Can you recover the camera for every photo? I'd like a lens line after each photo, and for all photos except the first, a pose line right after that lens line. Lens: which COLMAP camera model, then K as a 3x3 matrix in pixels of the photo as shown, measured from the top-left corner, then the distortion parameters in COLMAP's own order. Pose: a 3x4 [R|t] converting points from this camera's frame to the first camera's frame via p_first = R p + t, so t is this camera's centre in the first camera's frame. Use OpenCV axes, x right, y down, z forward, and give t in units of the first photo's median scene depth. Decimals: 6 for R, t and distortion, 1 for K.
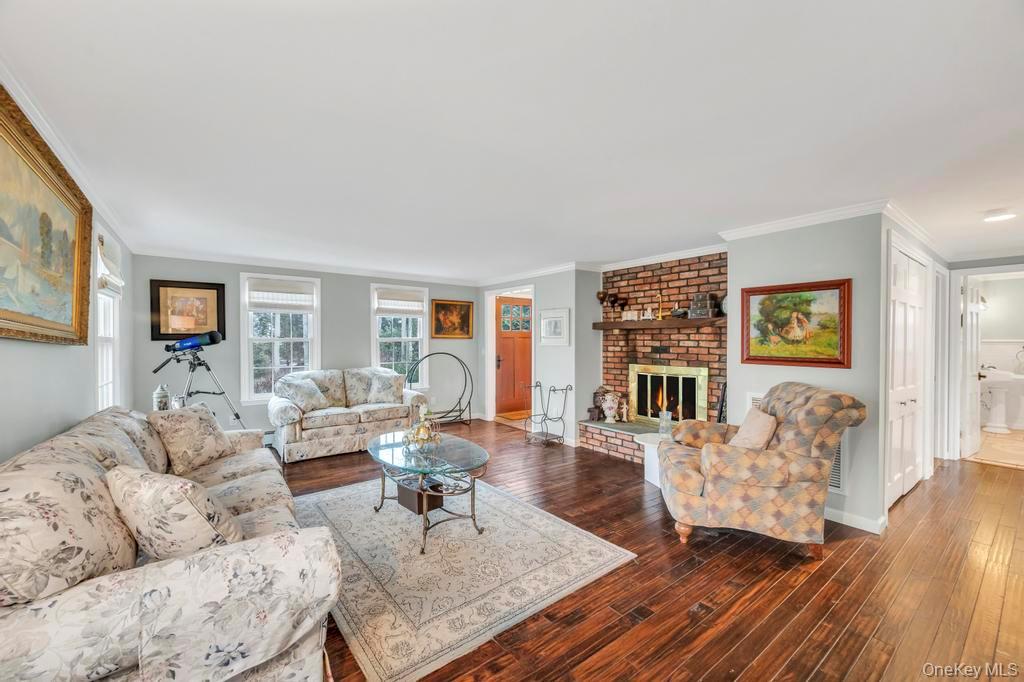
lens RADIAL K [[407.9, 0, 507.9], [0, 407.9, 338.4], [0, 0, 1]] dist [-0.003221, 0.001126]
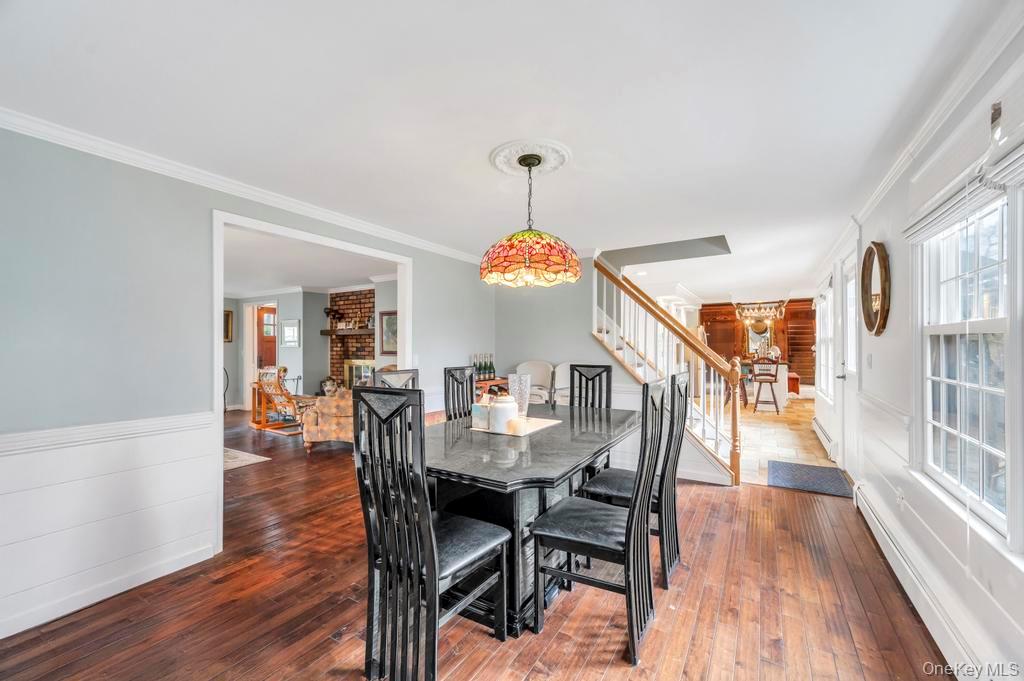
lens RADIAL K [[407.9, 0, 514.2], [0, 407.9, 345.1], [0, 0, 1]] dist [-0.003221, 0.001126]
pose [[0.931845, -0.001928, 0.362851, 0.336028], [0.001096, 0.999996, 0.002500, 0.009589], [-0.362854, -0.001932, 0.931844, -0.550932]]
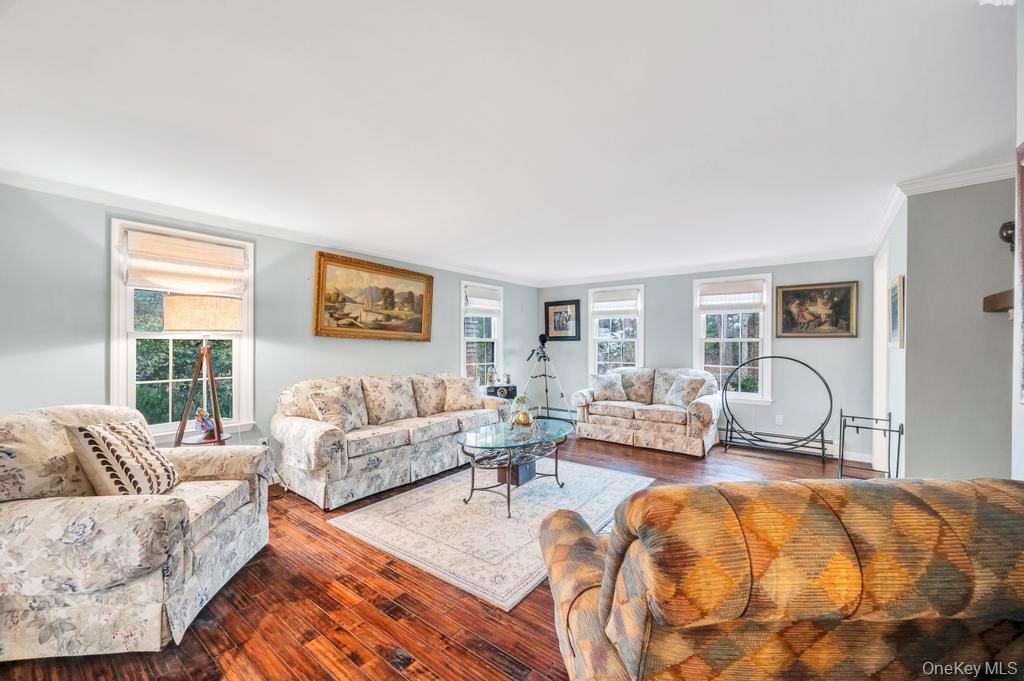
lens RADIAL K [[407.9, 0, 512.7], [0, 407.9, 344.8], [0, 0, 1]] dist [-0.003221, 0.001126]
pose [[0.259086, 0.006195, -0.965834, 0.533520], [0.005333, 0.999955, 0.007845, 0.005750], [0.965839, -0.007183, 0.259041, 0.401080]]
